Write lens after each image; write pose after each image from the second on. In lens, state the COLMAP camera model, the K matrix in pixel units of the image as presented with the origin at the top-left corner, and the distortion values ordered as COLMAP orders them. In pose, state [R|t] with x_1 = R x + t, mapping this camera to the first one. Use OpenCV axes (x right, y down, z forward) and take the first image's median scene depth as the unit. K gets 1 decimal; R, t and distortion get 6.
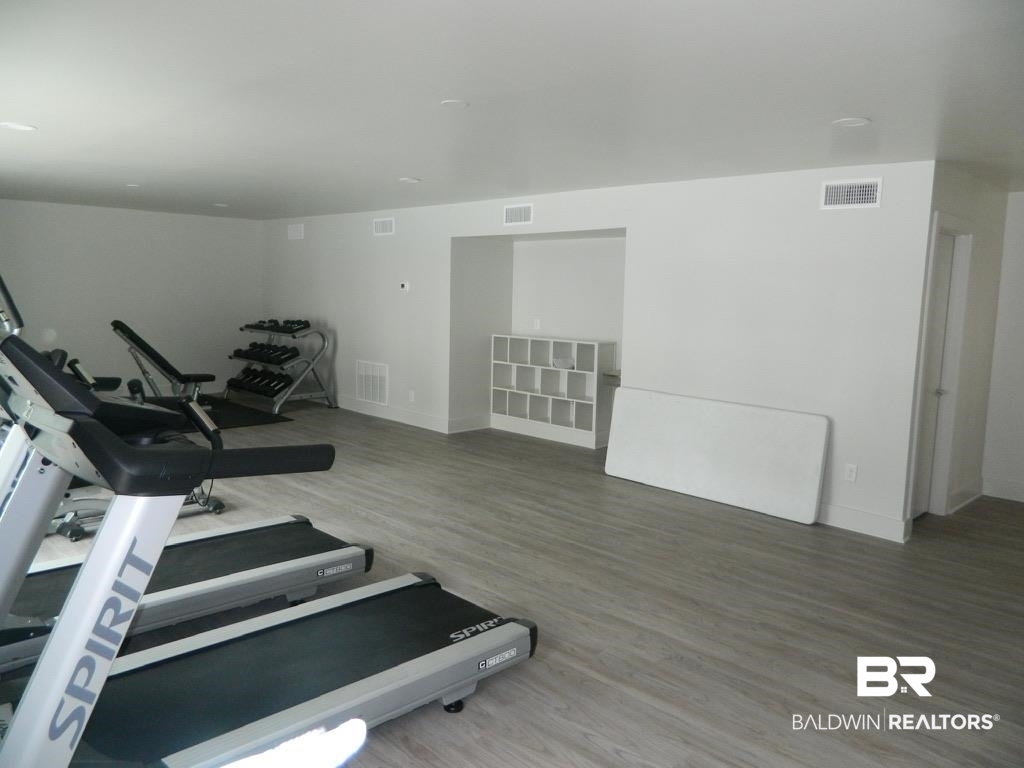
lens RADIAL K [[761.5, 0, 509.1], [0, 761.5, 371.4], [0, 0, 1]] dist [0.010301, -0.002277]
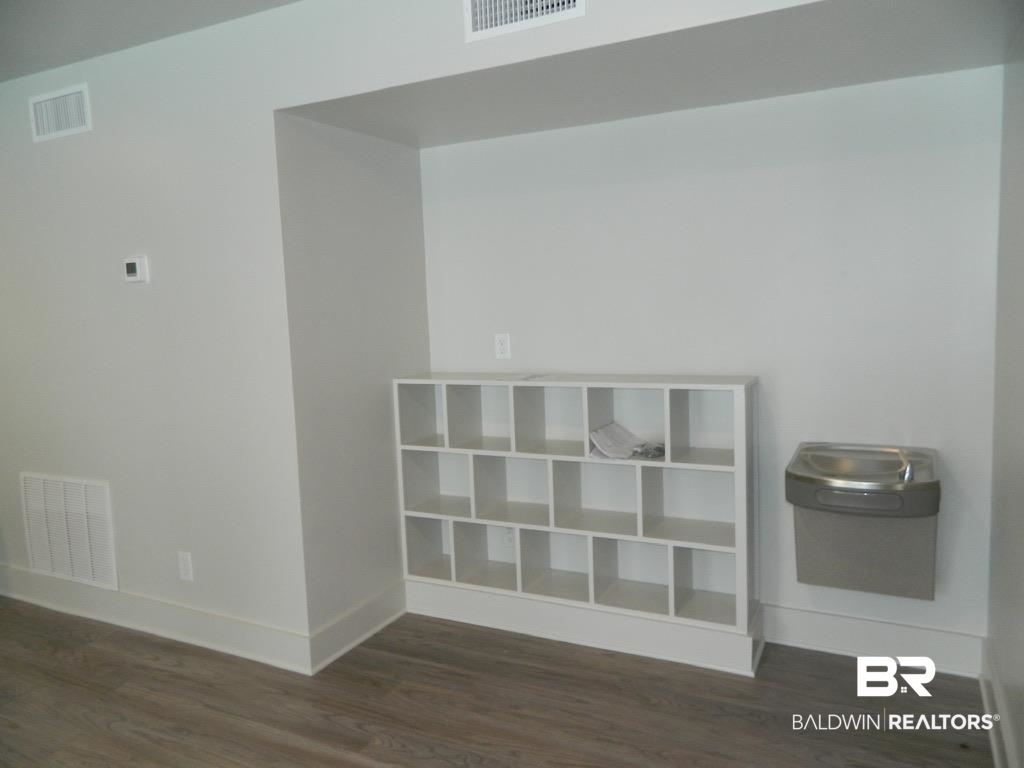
lens RADIAL K [[761.5, 0, 509.1], [0, 761.5, 371.4], [0, 0, 1]] dist [0.010301, -0.002277]
pose [[0.947963, -0.088302, 0.305892, -0.085409], [0.091633, 0.995787, 0.003483, -0.048418], [-0.304910, 0.024728, 0.952060, 0.605755]]
